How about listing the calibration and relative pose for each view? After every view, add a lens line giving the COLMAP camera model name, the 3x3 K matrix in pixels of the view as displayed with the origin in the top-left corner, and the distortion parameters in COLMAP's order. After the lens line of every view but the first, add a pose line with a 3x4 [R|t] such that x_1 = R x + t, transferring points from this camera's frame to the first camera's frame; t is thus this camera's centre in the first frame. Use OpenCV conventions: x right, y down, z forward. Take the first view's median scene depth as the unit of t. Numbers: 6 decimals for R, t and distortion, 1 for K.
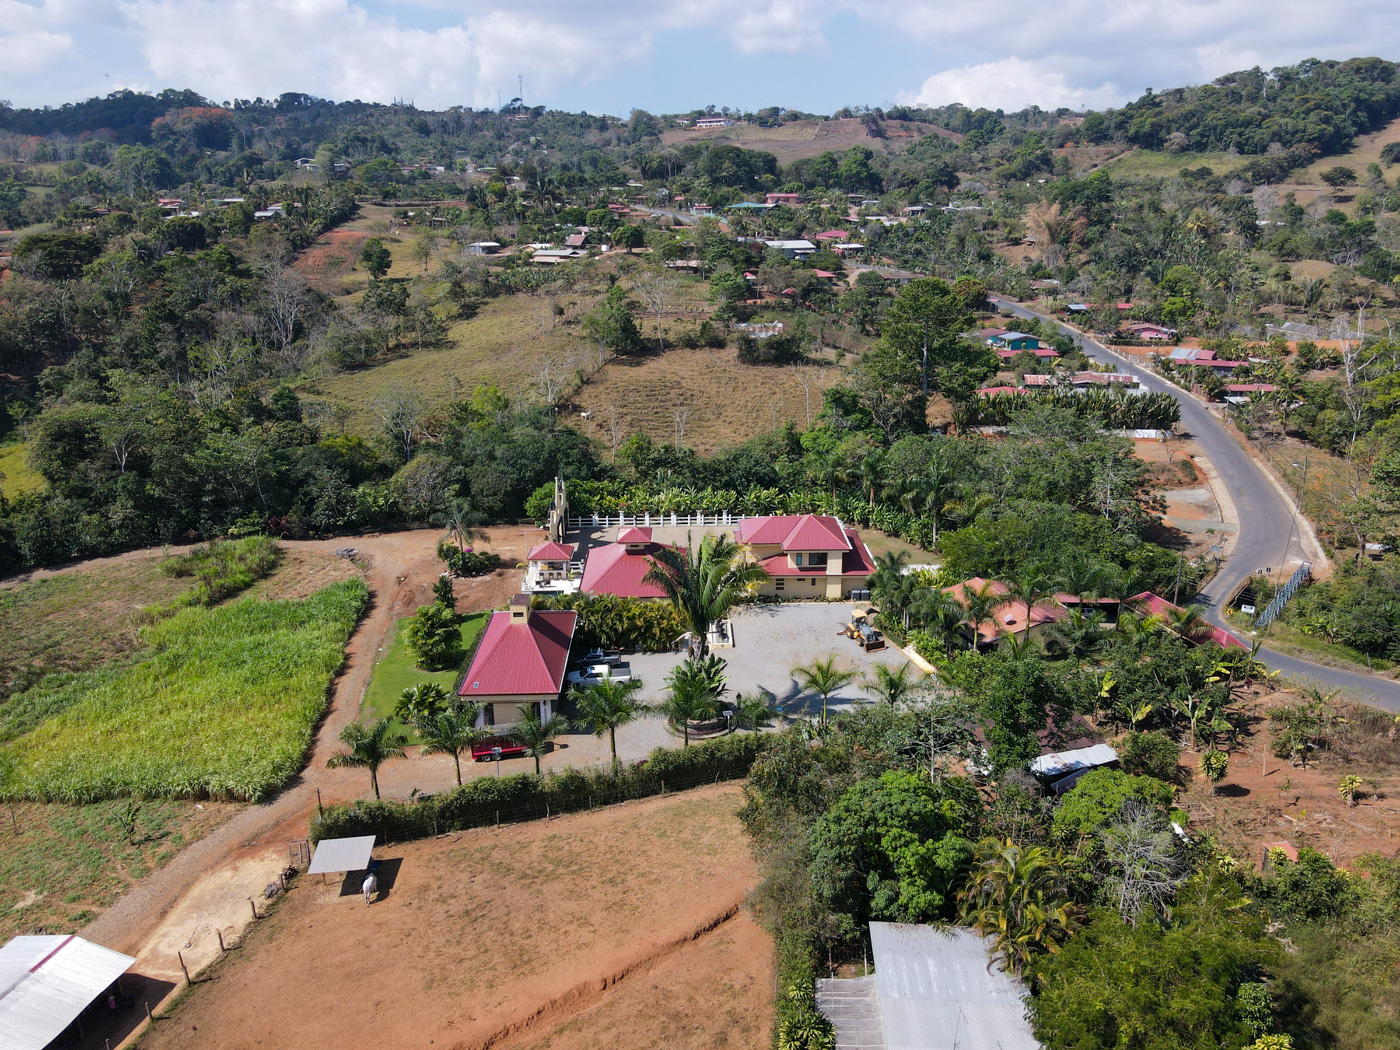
lens RADIAL K [[1012.6, 0, 700.9], [0, 1012.6, 524.5], [0, 0, 1]] dist [0.023026, -0.004423]
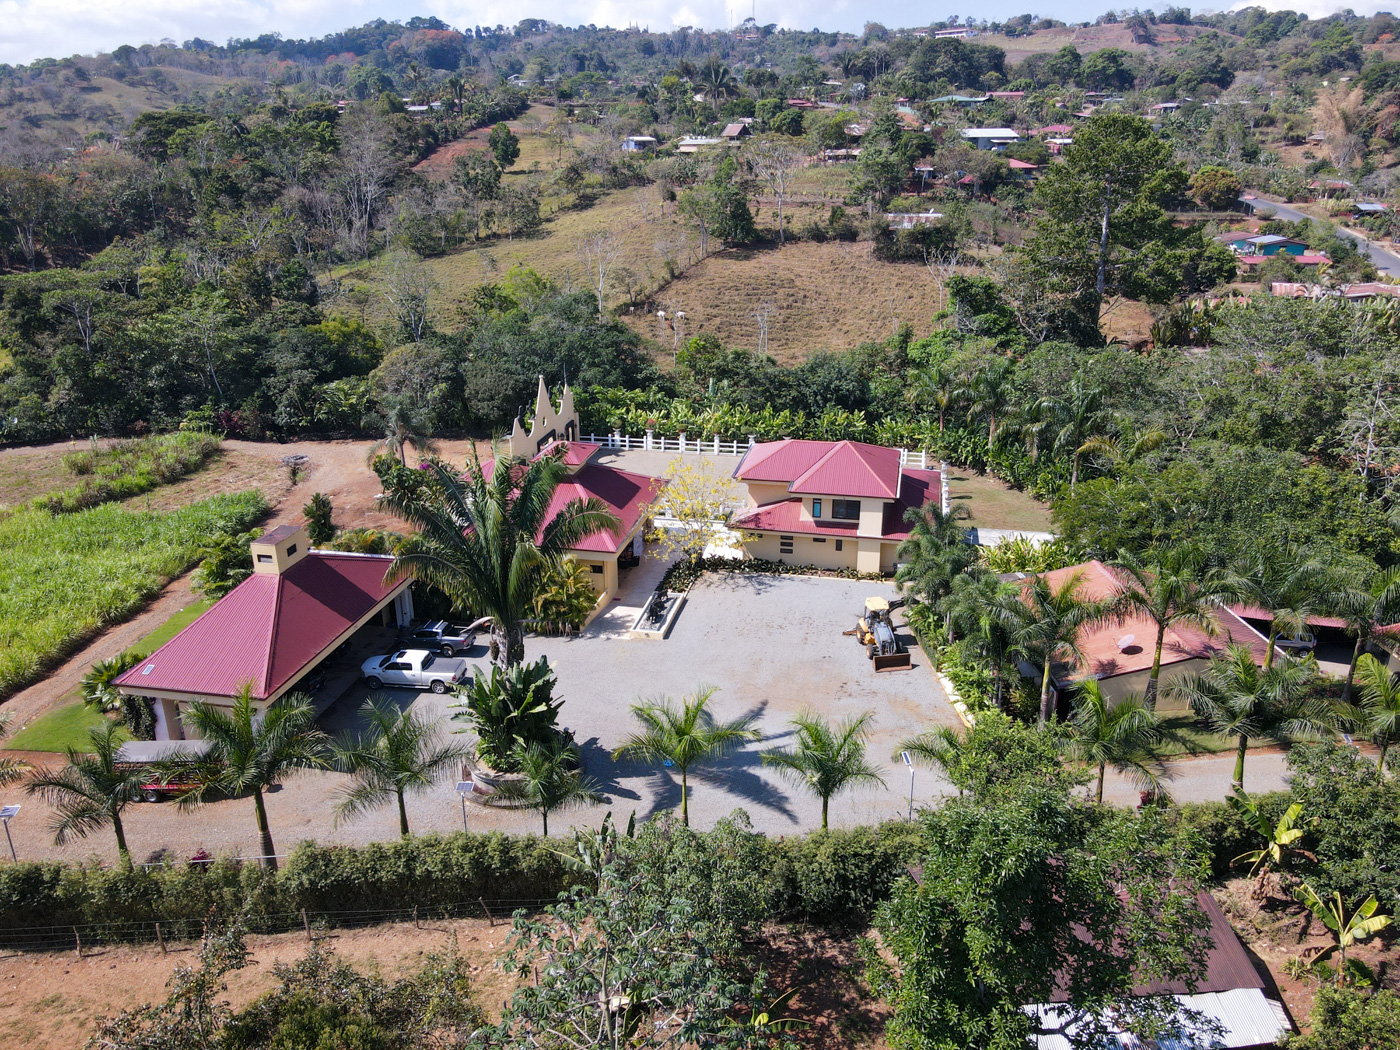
lens RADIAL K [[1012.6, 0, 700.7], [0, 1012.6, 525.5], [0, 0, 1]] dist [0.023026, -0.004423]
pose [[0.974363, 0.078712, -0.210762, 0.102697], [-0.067007, 0.995817, 0.062124, 0.006484], [0.214770, -0.046409, 0.975561, 0.228120]]
